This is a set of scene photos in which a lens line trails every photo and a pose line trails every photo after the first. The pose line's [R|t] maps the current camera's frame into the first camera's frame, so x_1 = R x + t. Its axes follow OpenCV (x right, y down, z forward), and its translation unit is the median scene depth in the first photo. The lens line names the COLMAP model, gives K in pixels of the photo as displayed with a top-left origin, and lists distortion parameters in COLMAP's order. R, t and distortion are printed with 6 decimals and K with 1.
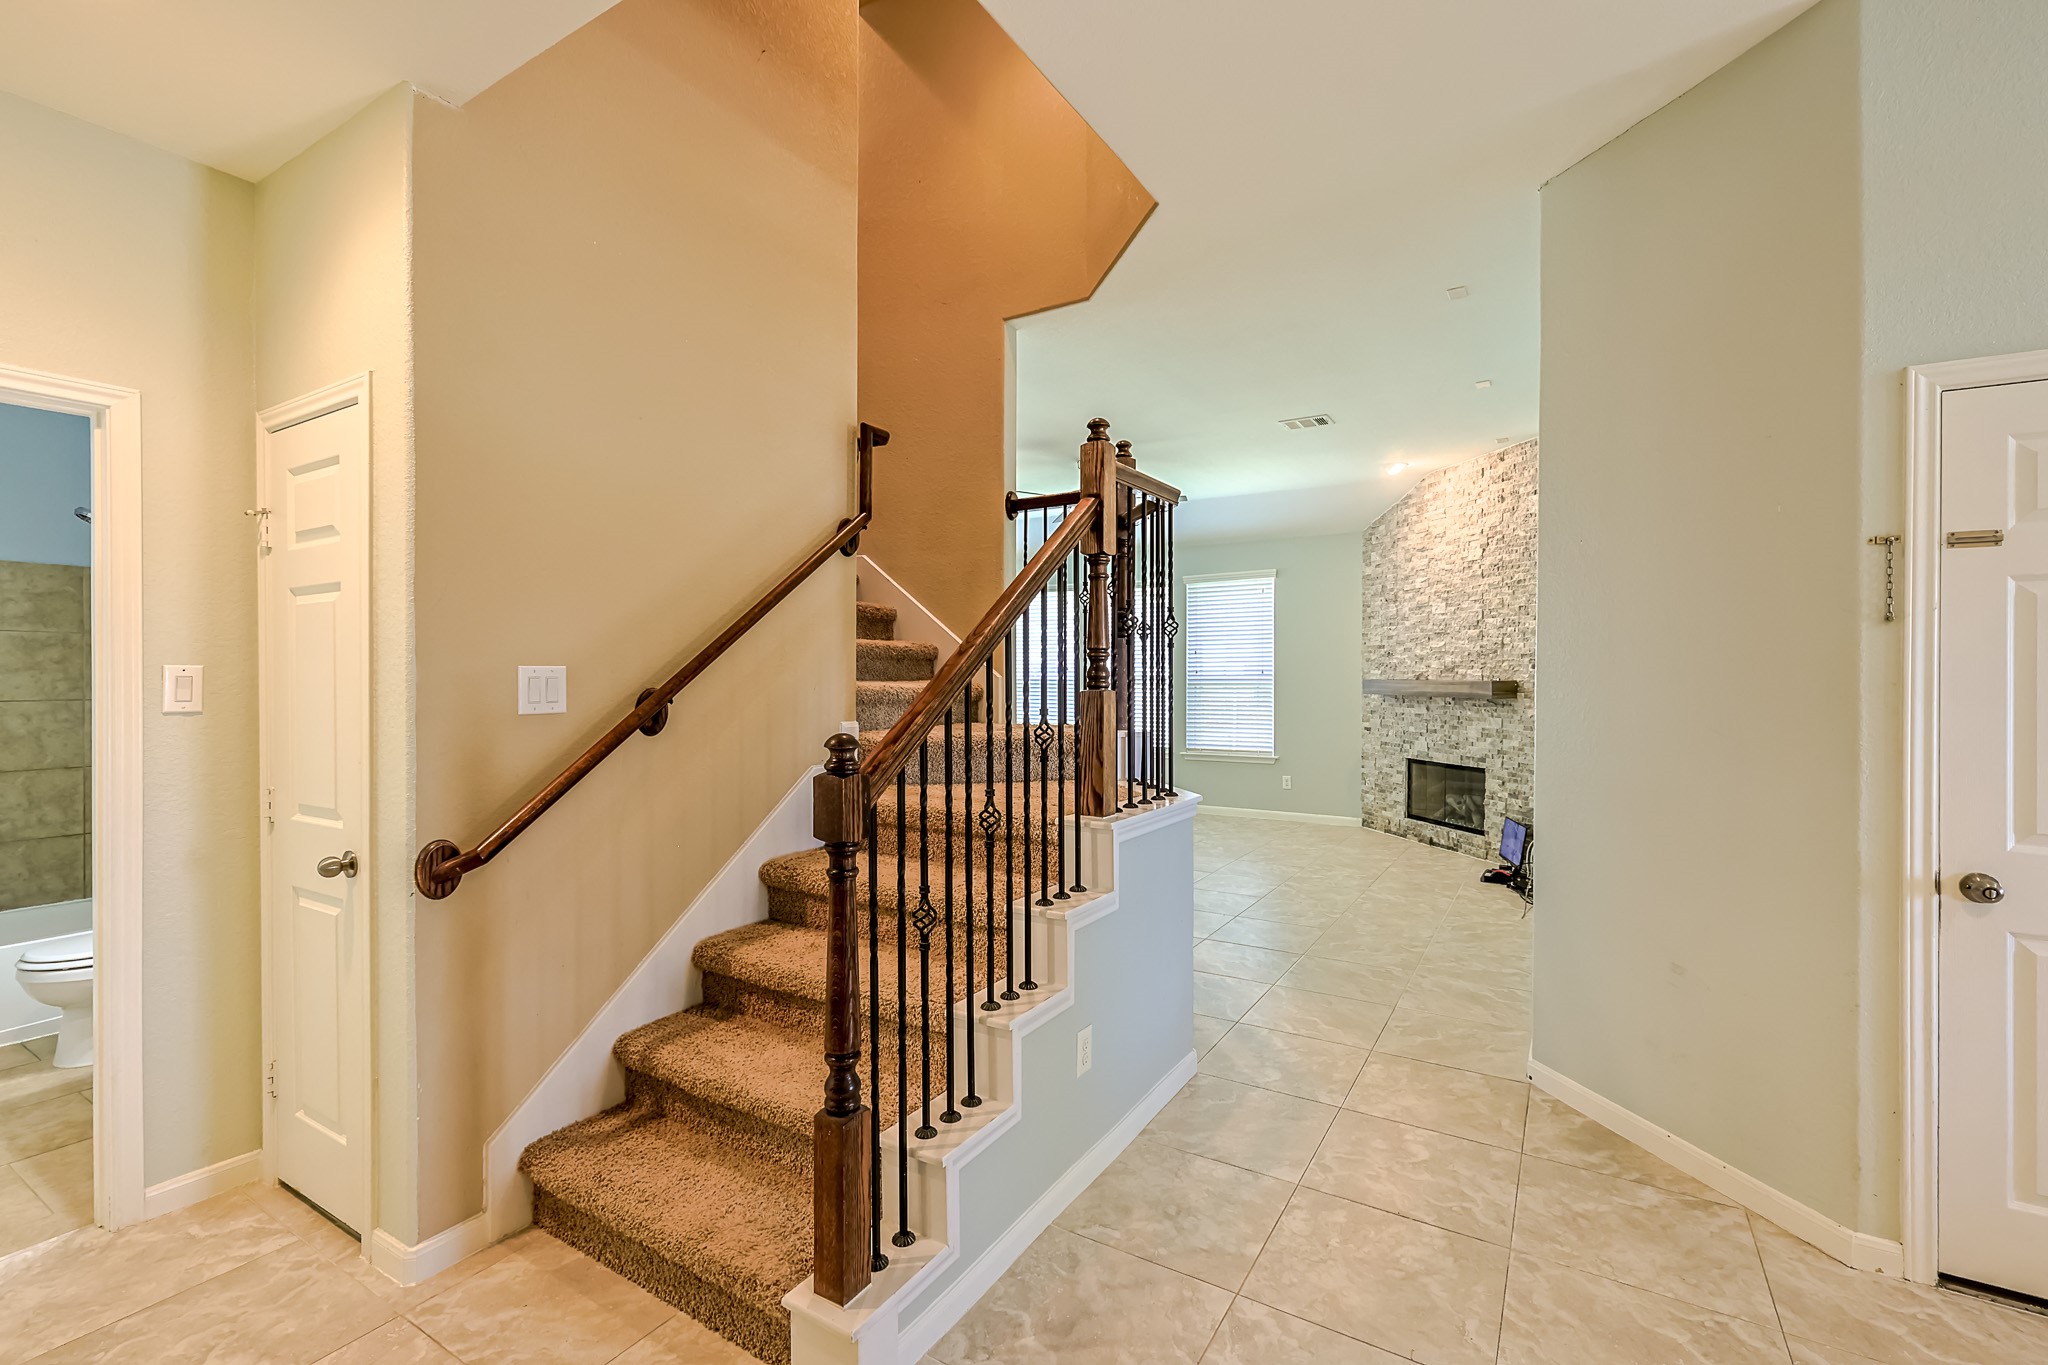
lens RADIAL K [[891.7, 0, 1012.6], [0, 891.7, 676.0], [0, 0, 1]] dist [0.003255, 0.000785]
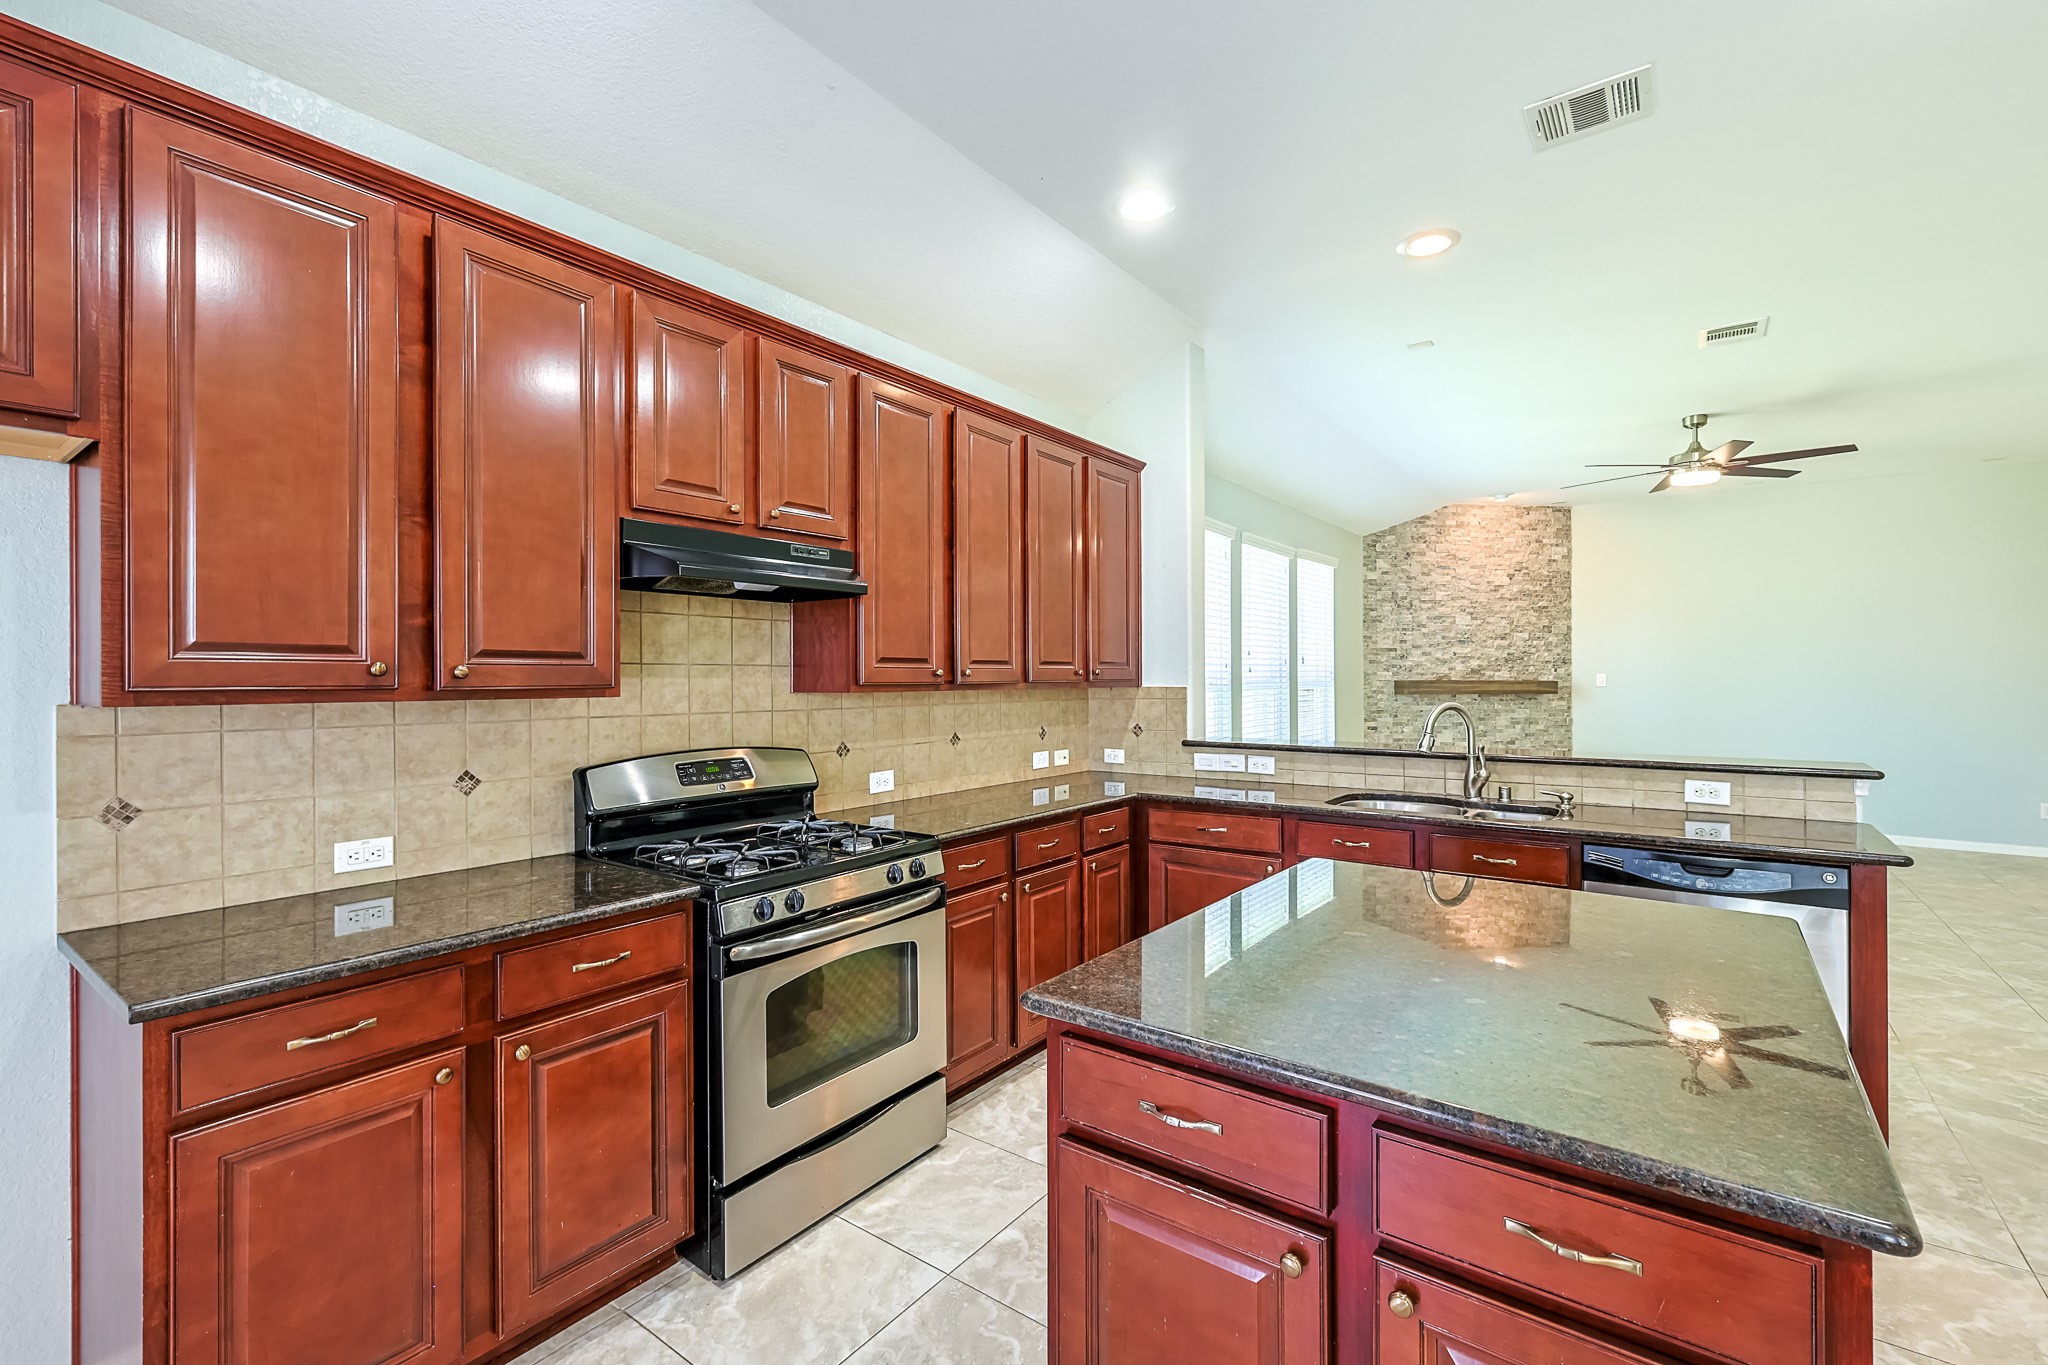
lens RADIAL K [[891.7, 0, 1037.3], [0, 891.7, 670.7], [0, 0, 1]] dist [0.003255, 0.000785]
pose [[0.075466, 0.005800, 0.997131, -0.762237], [-0.000459, 0.999983, -0.005782, -0.001343], [-0.997148, -0.000021, 0.075468, 1.503614]]
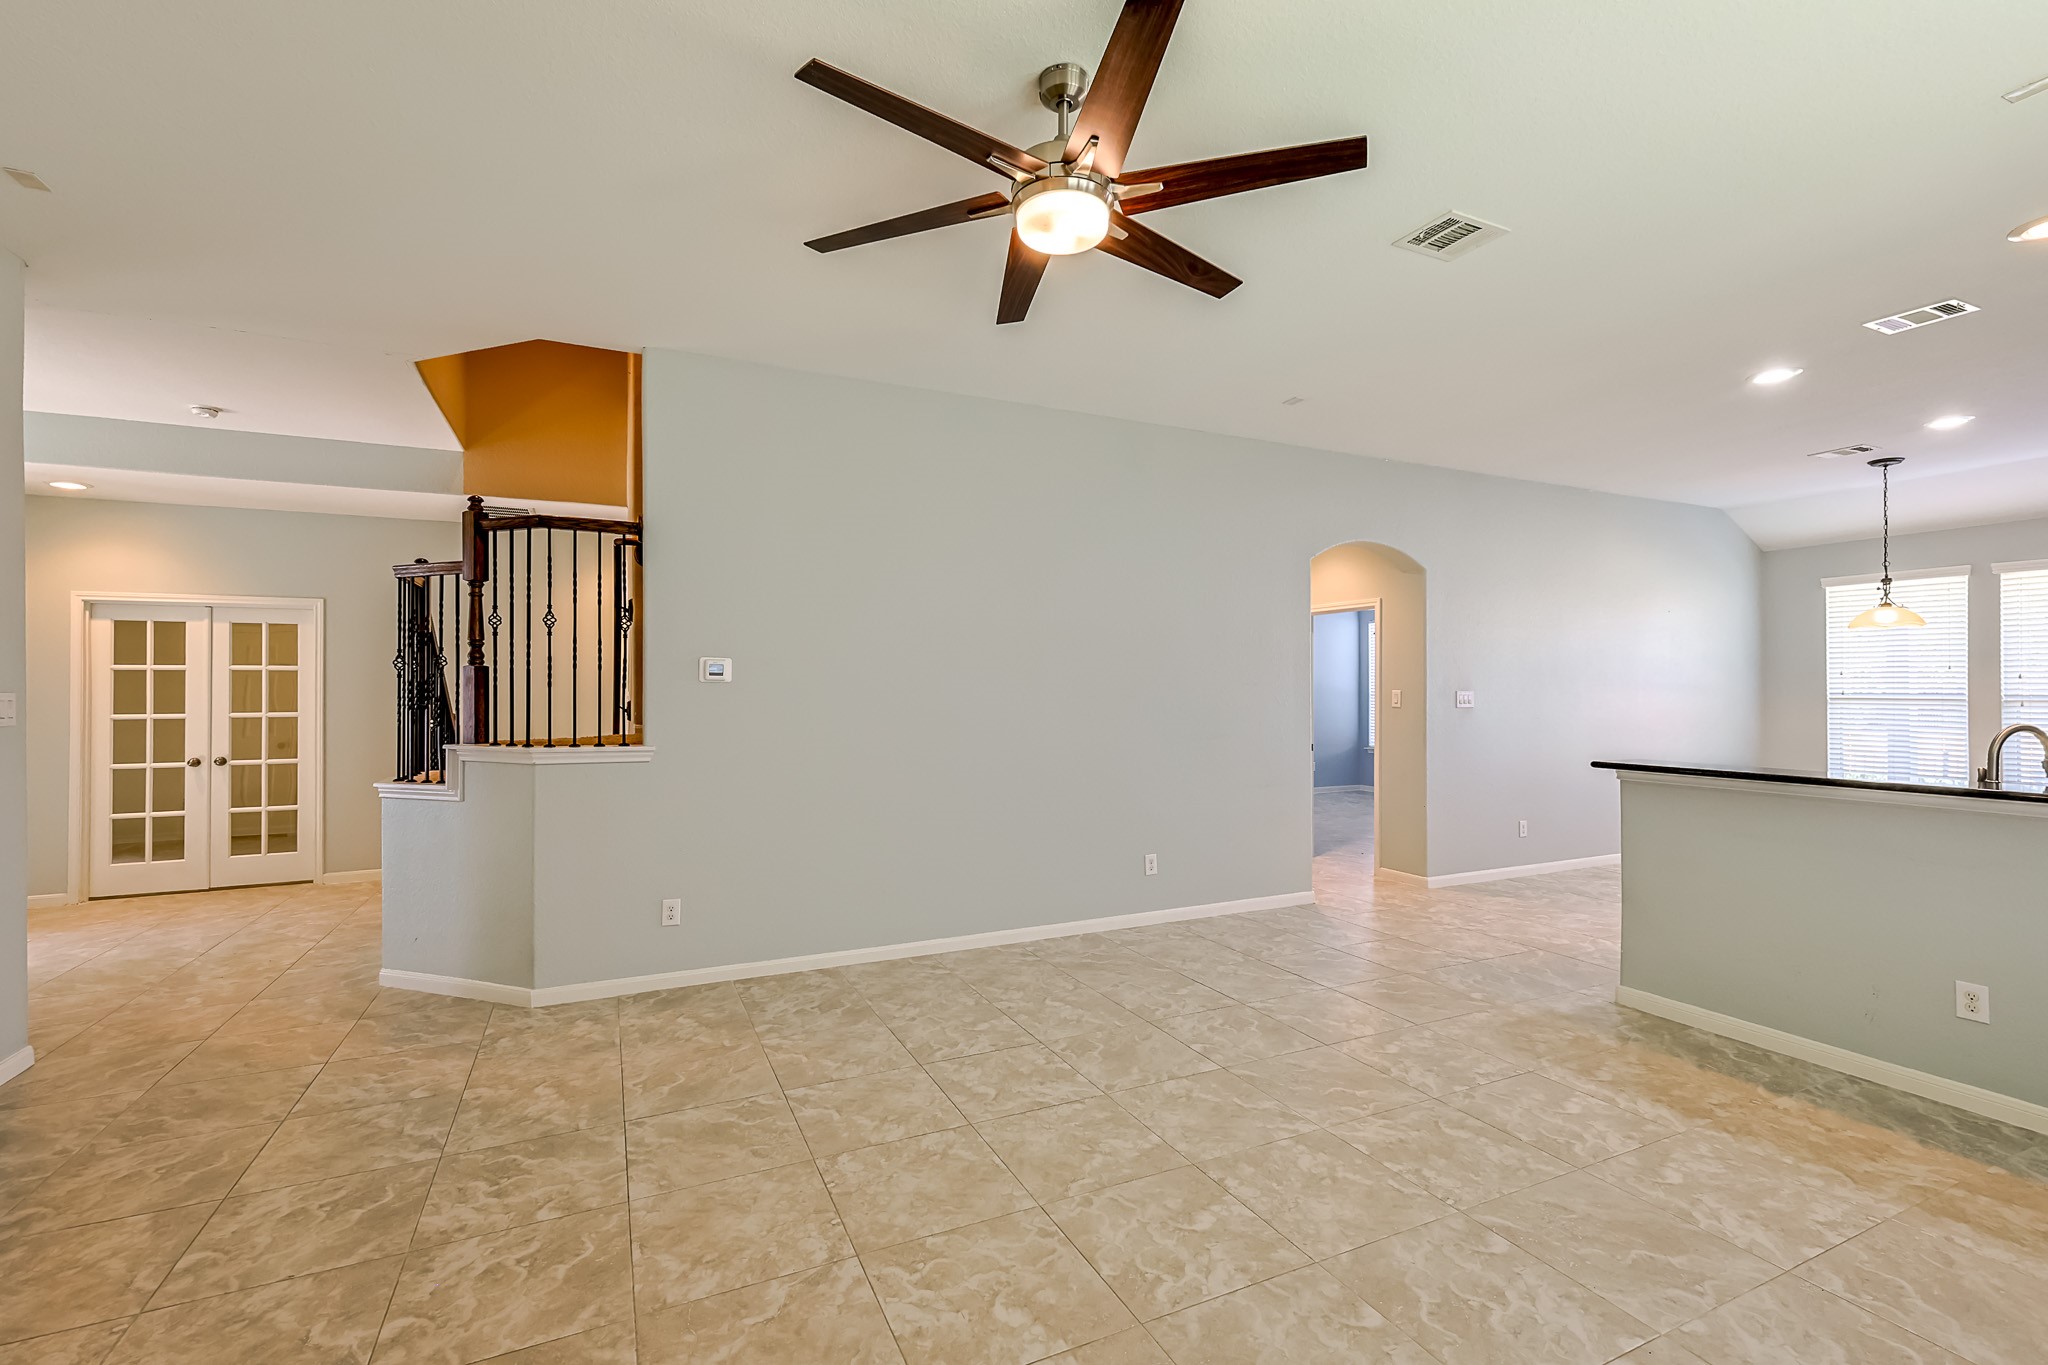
lens RADIAL K [[891.7, 0, 1015.1], [0, 891.7, 687.9], [0, 0, 1]] dist [0.003255, 0.000785]
pose [[-0.539461, -0.002372, -0.842007, 0.374082], [0.001466, 0.999992, -0.003757, -0.003467], [0.842009, -0.003261, -0.539453, 1.146126]]
